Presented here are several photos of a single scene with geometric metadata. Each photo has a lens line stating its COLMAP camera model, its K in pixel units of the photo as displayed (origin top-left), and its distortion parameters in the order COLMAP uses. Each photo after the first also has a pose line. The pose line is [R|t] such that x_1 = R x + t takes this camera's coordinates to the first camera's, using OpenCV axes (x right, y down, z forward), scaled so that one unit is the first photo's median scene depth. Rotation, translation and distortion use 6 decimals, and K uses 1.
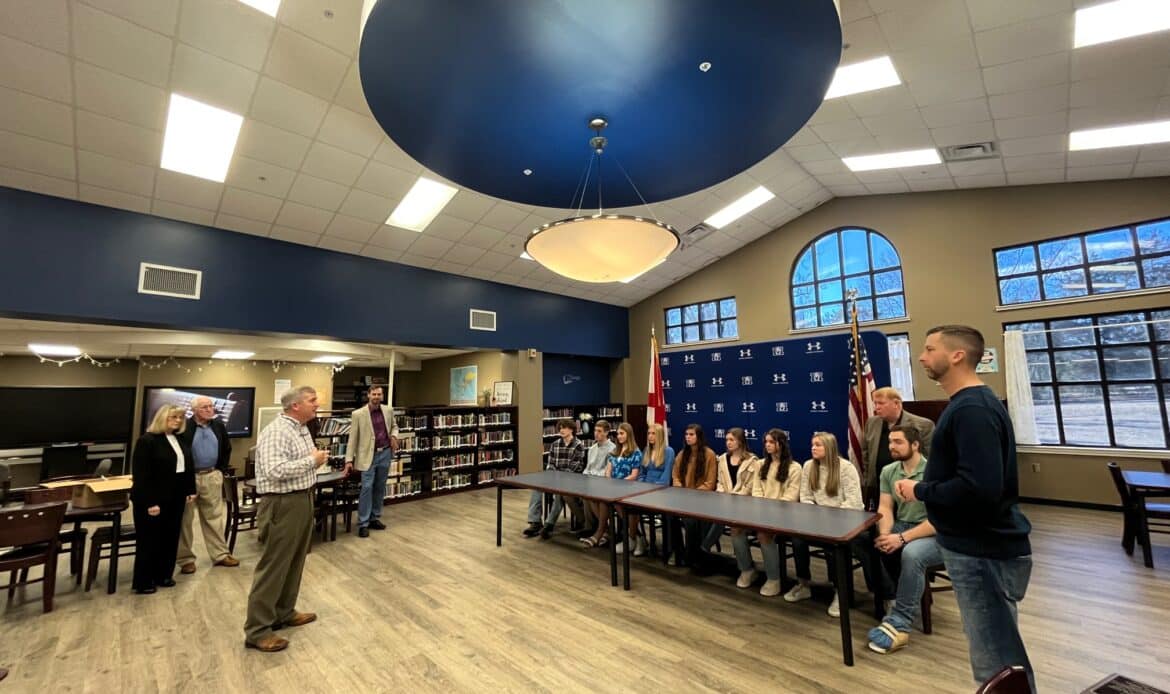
lens RADIAL K [[469.2, 0, 585.0], [0, 469.2, 348.3], [0, 0, 1]] dist [-0.003517, 0.000382]
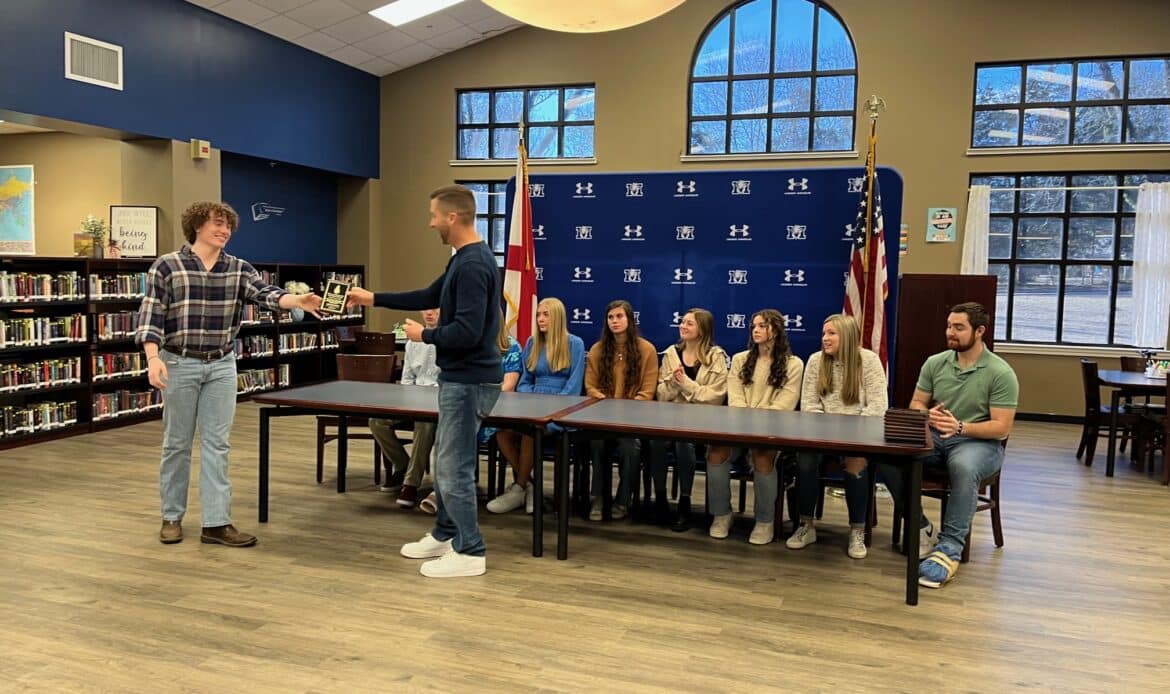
lens RADIAL K [[886.7, 0, 594.1], [0, 886.7, 340.6], [0, 0, 1]] dist [0.073660, -0.094312]
pose [[0.895042, 0.005328, 0.445951, -0.251267], [-0.088393, 0.982212, 0.165672, 0.023217], [-0.437135, -0.187702, 0.879591, 0.005736]]
